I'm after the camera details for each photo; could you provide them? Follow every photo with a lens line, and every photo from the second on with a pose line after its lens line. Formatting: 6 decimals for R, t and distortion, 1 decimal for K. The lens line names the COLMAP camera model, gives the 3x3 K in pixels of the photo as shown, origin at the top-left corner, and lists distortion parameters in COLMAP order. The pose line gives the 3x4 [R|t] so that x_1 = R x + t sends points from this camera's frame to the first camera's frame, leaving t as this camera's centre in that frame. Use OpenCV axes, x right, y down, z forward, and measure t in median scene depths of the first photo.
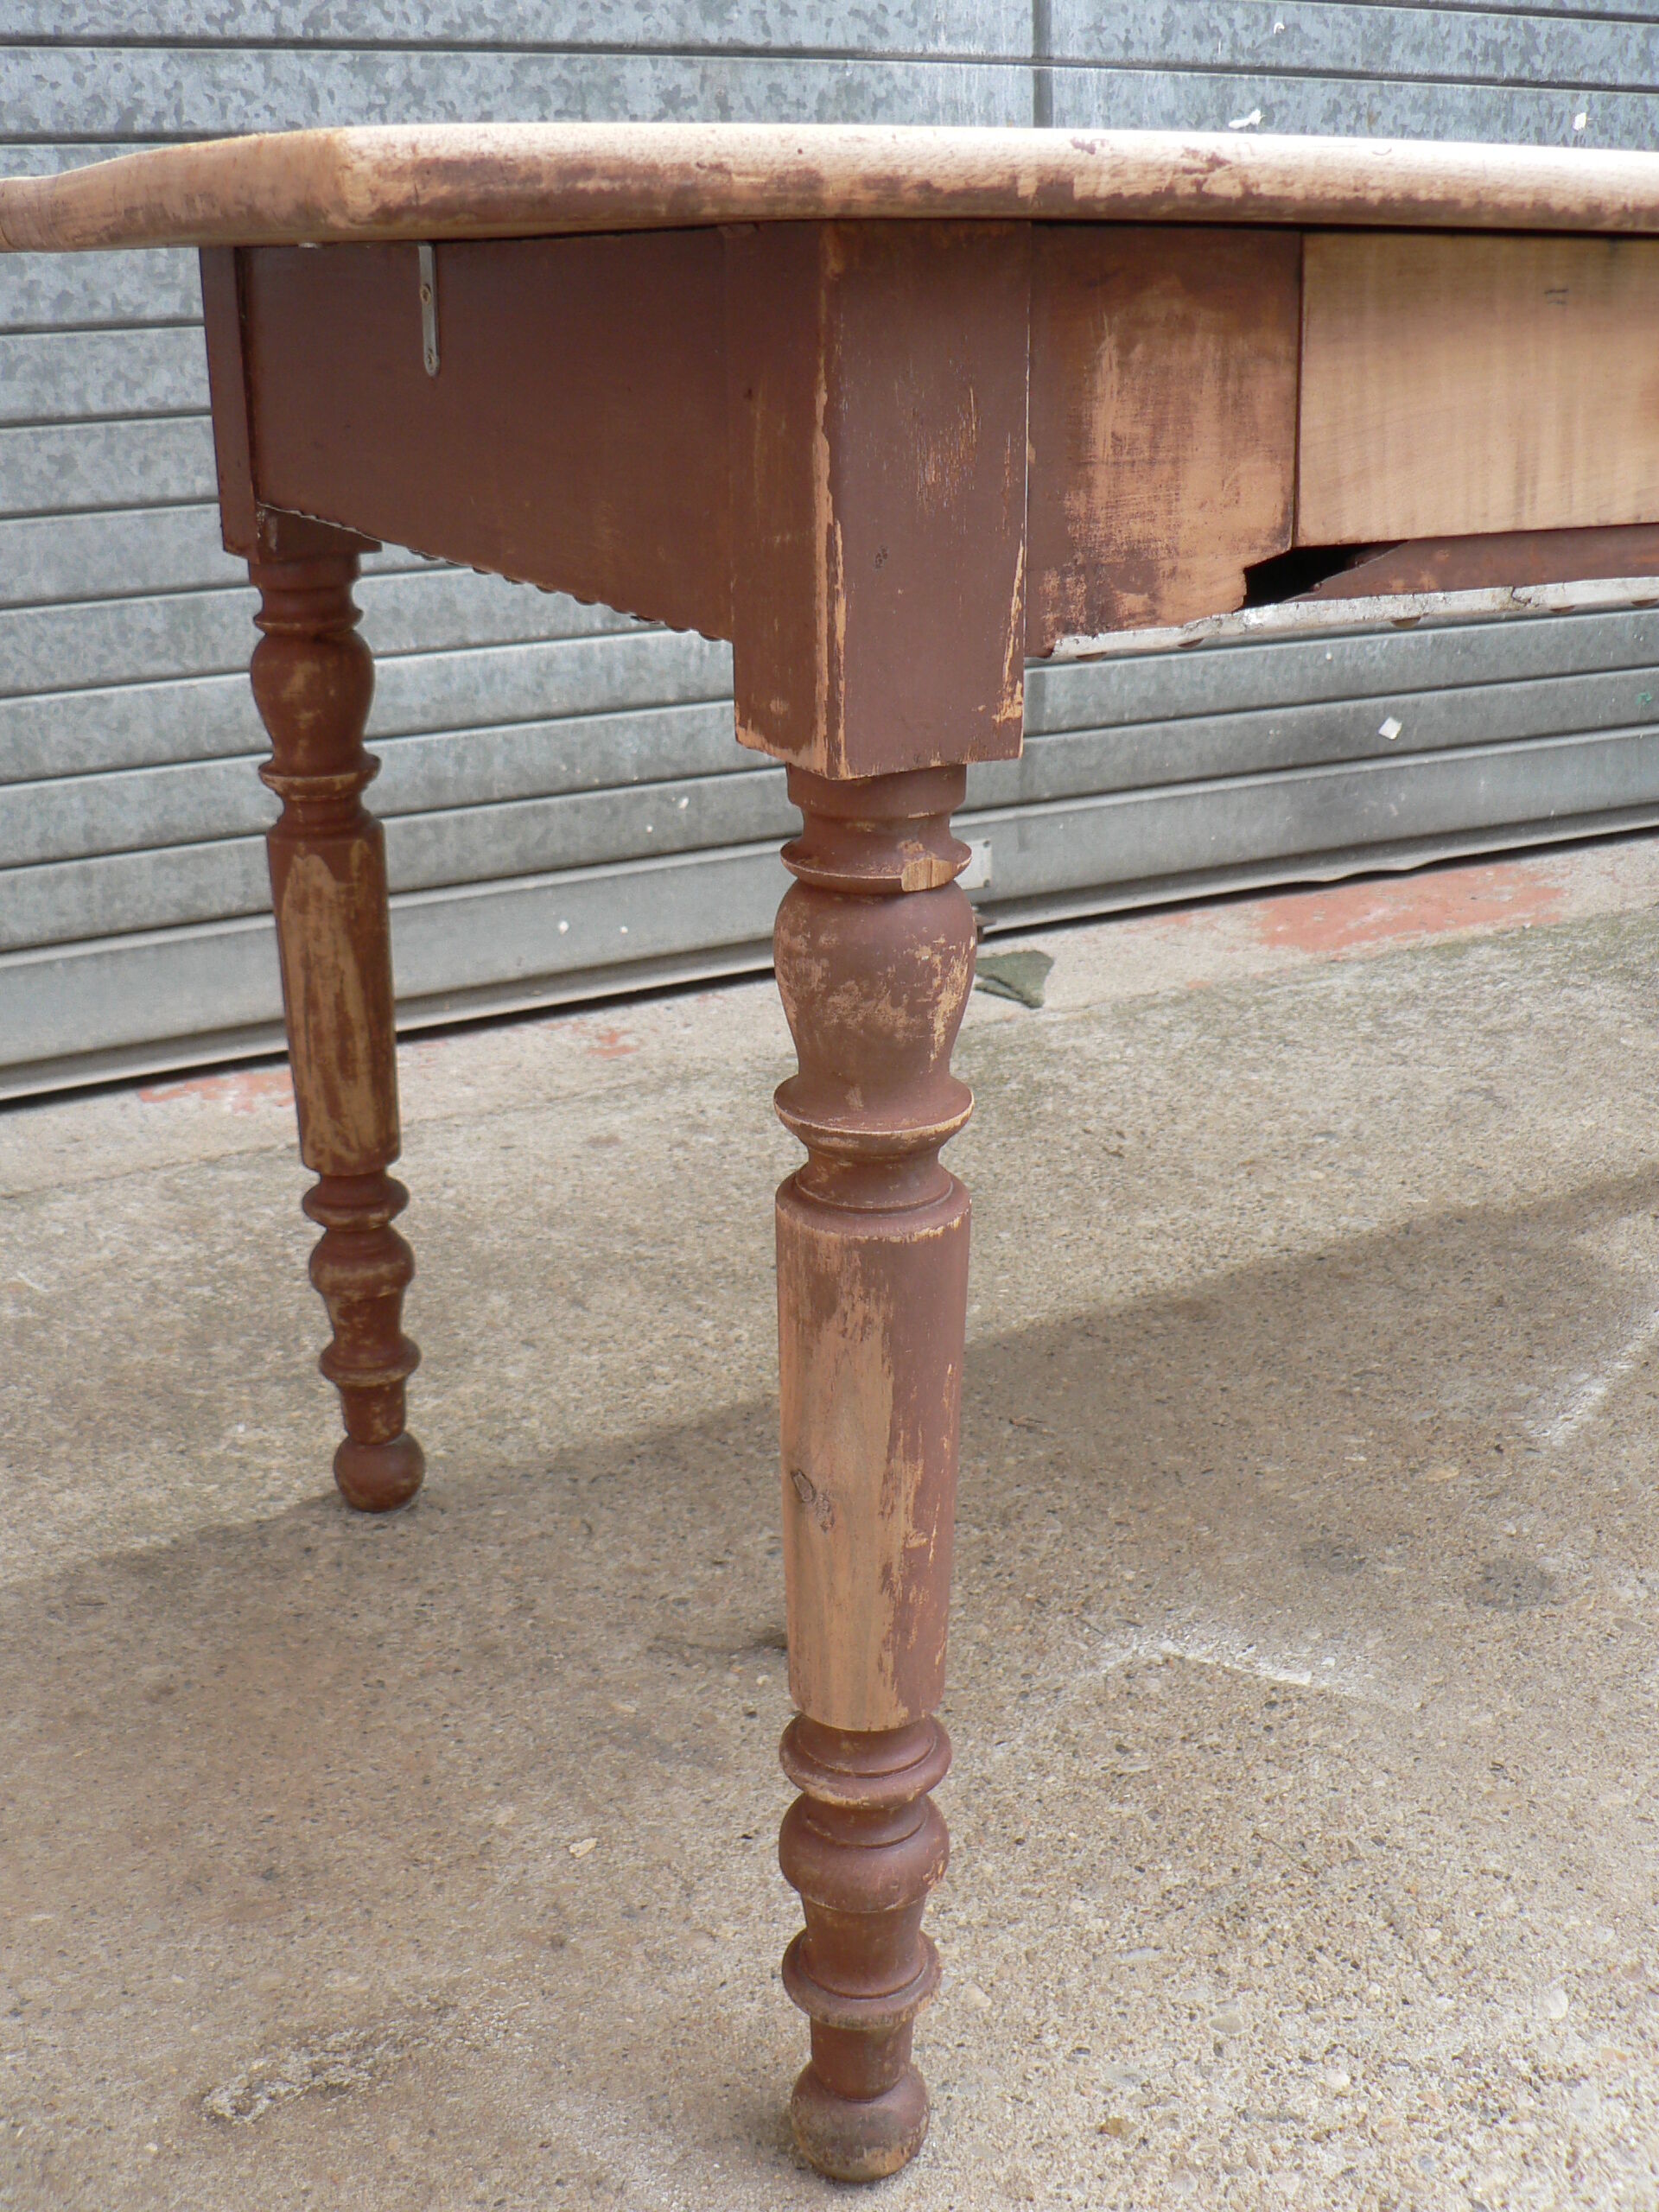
lens RADIAL K [[2414.8, 0, 868.7], [0, 2414.8, 1066.5], [0, 0, 1]] dist [-0.120130, 0.000000]
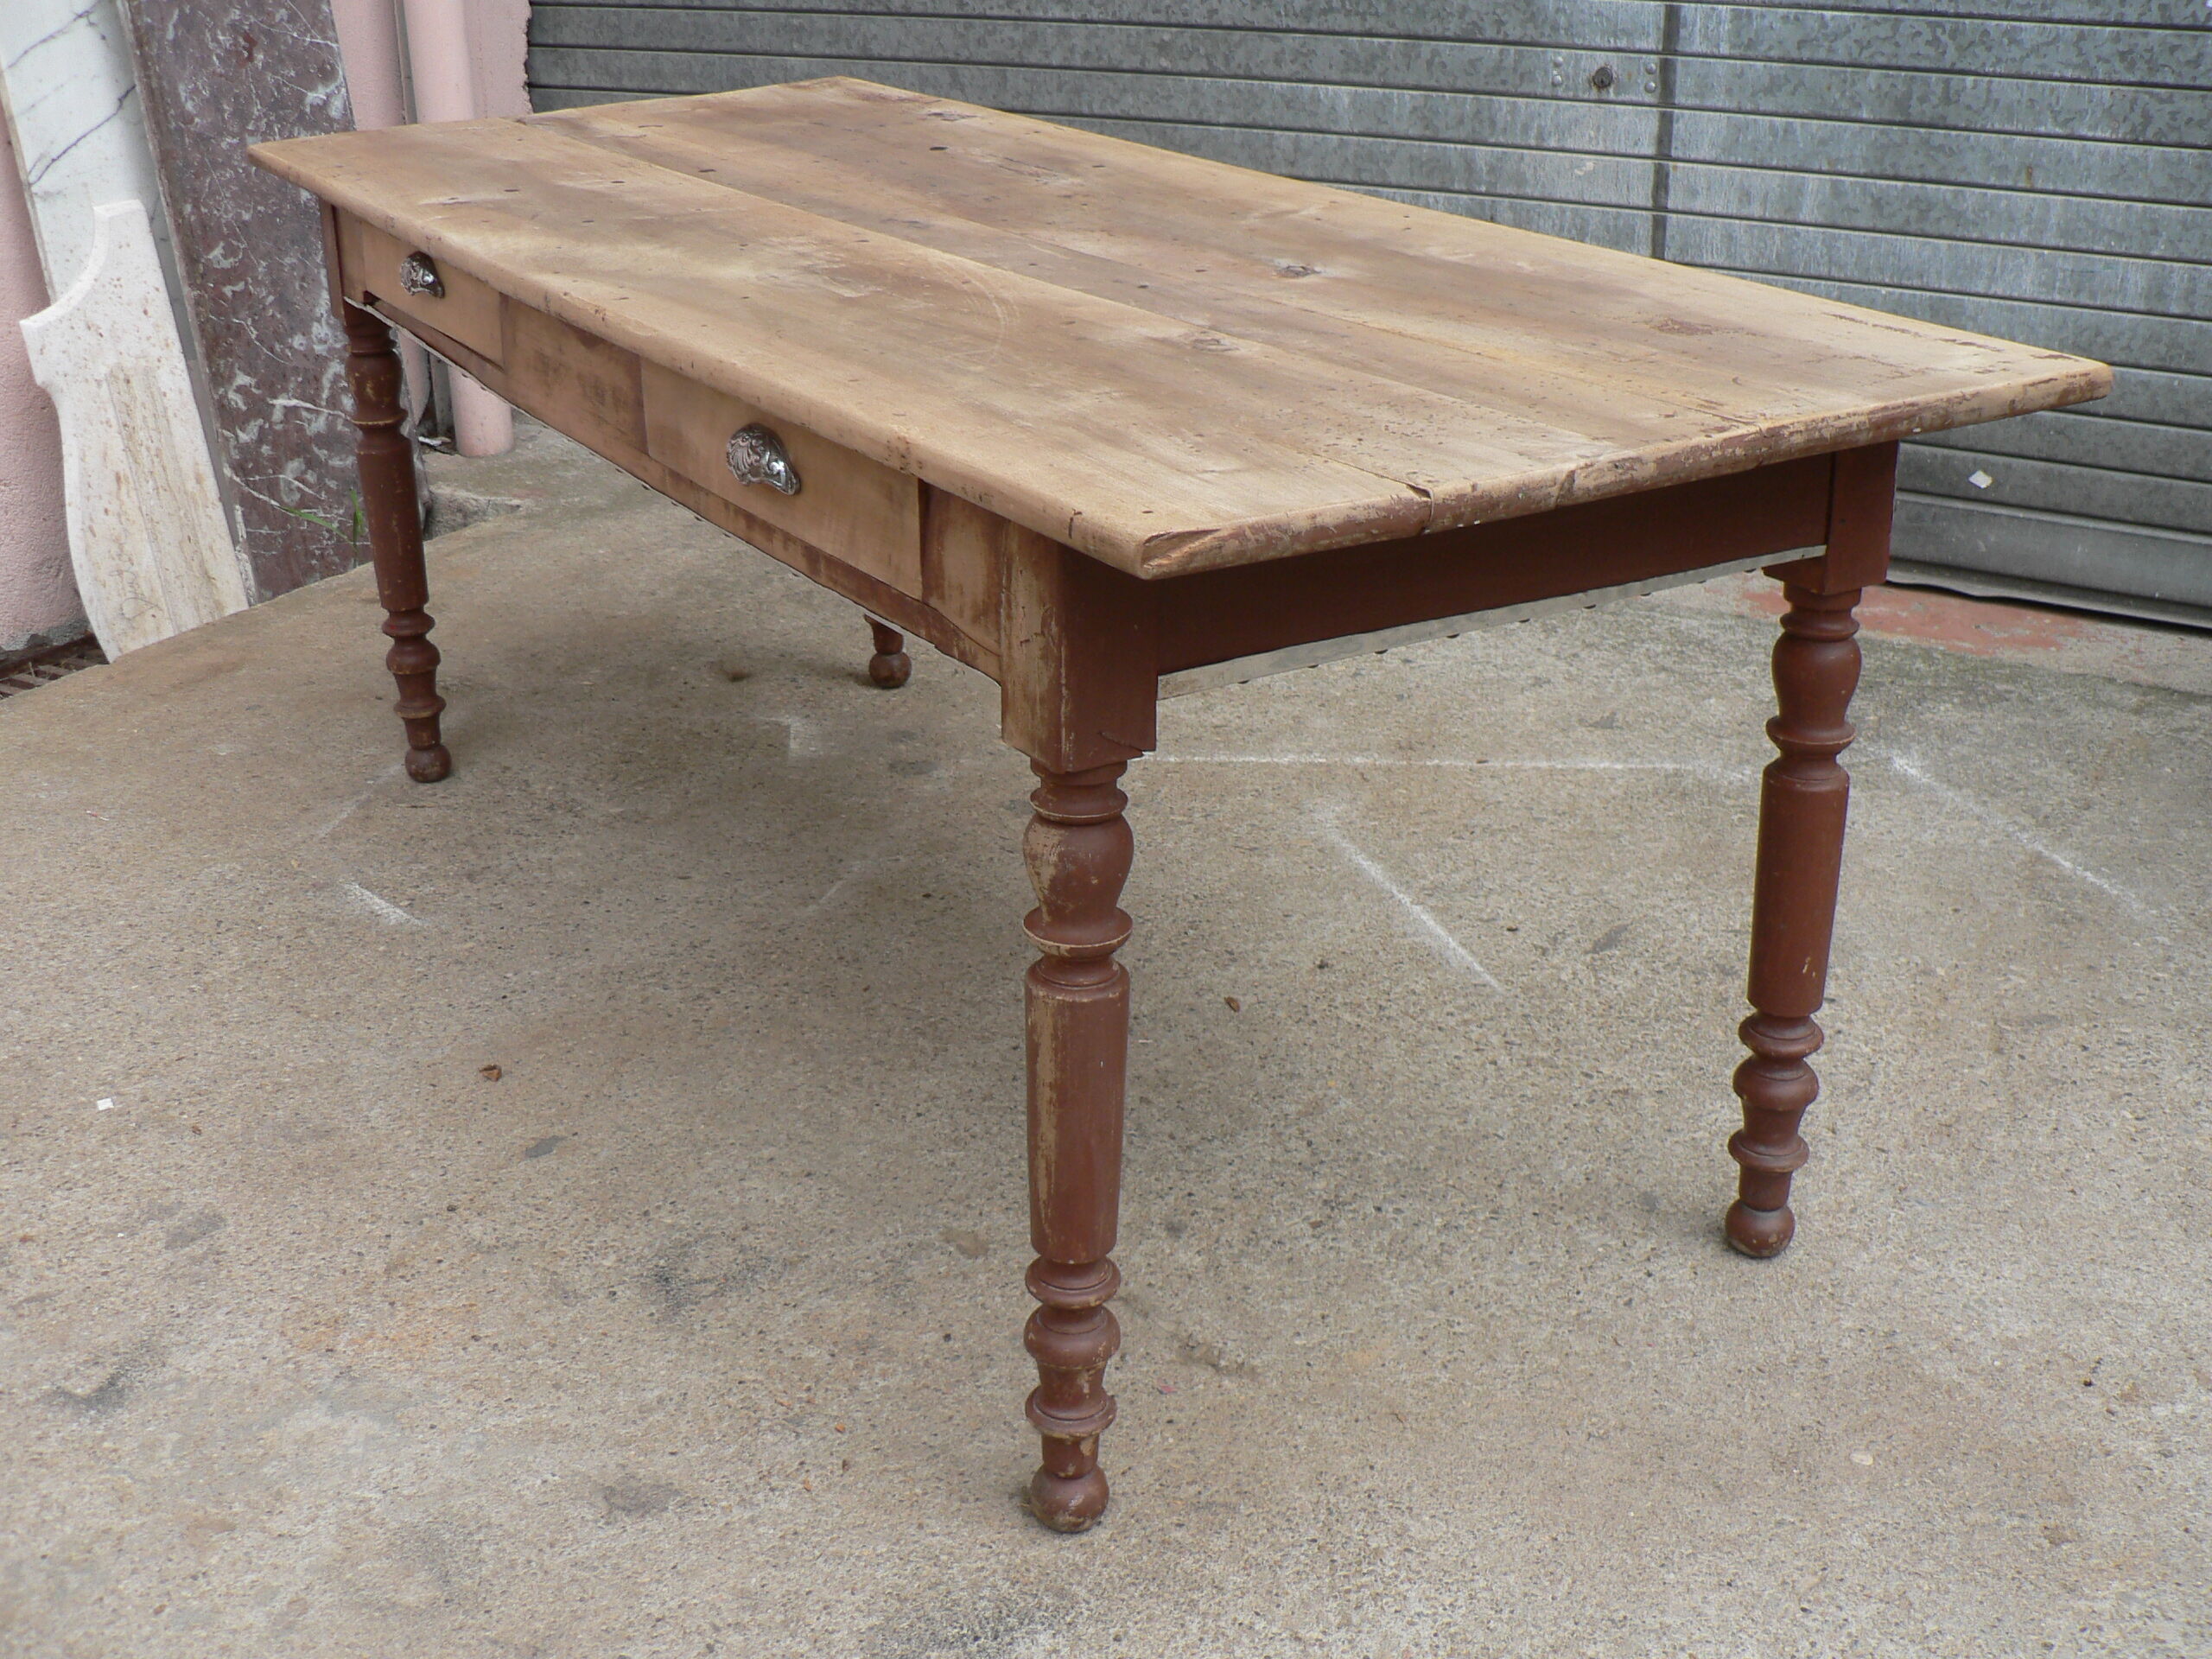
lens RADIAL K [[2414.8, 0, 1115.9], [0, 2414.8, 788.3], [0, 0, 1]] dist [-0.120130, 0.000000]
pose [[0.531778, 0.337743, -0.776622, 1.320906], [-0.274161, 0.936308, 0.219461, -0.185929], [0.801279, 0.096215, 0.590504, -0.082906]]
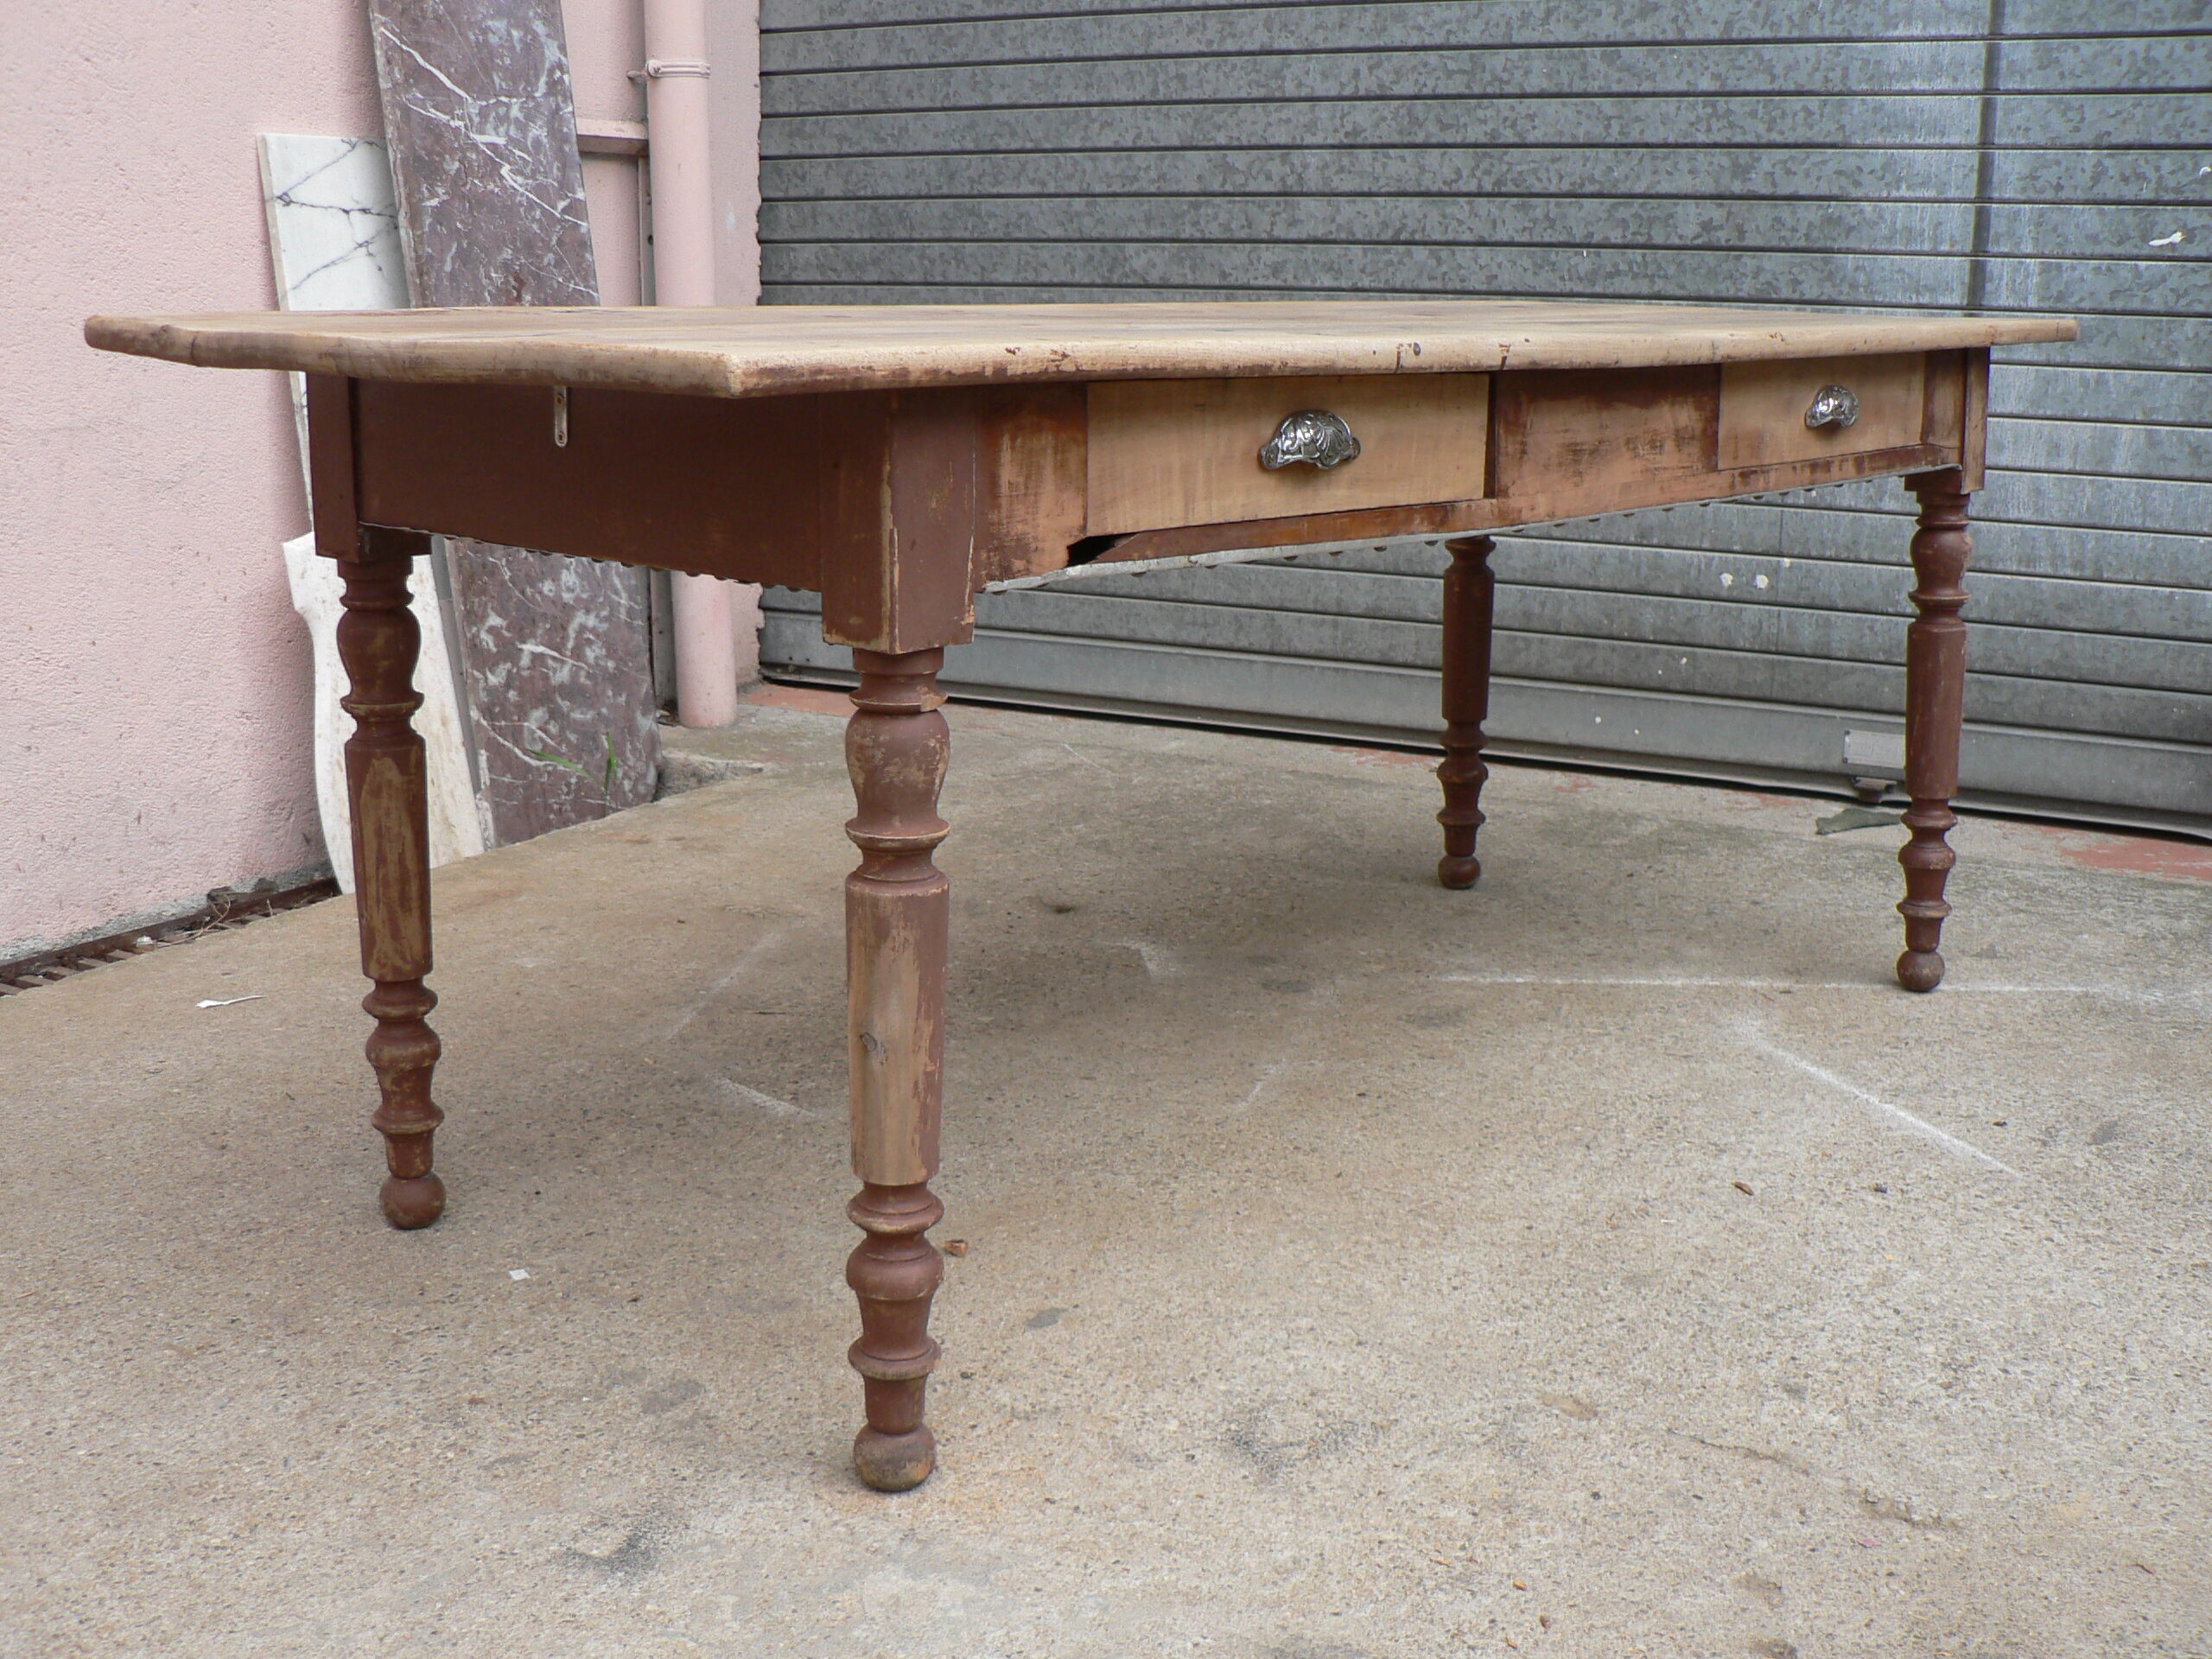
lens RADIAL K [[2414.8, 0, 1096.9], [0, 2414.8, 799.3], [0, 0, 1]] dist [-0.120130, 0.000000]
pose [[0.533257, 0.204525, -0.820857, 1.167224], [-0.285246, 0.956980, 0.053136, 0.003705], [0.796412, 0.205811, 0.568657, -0.199181]]
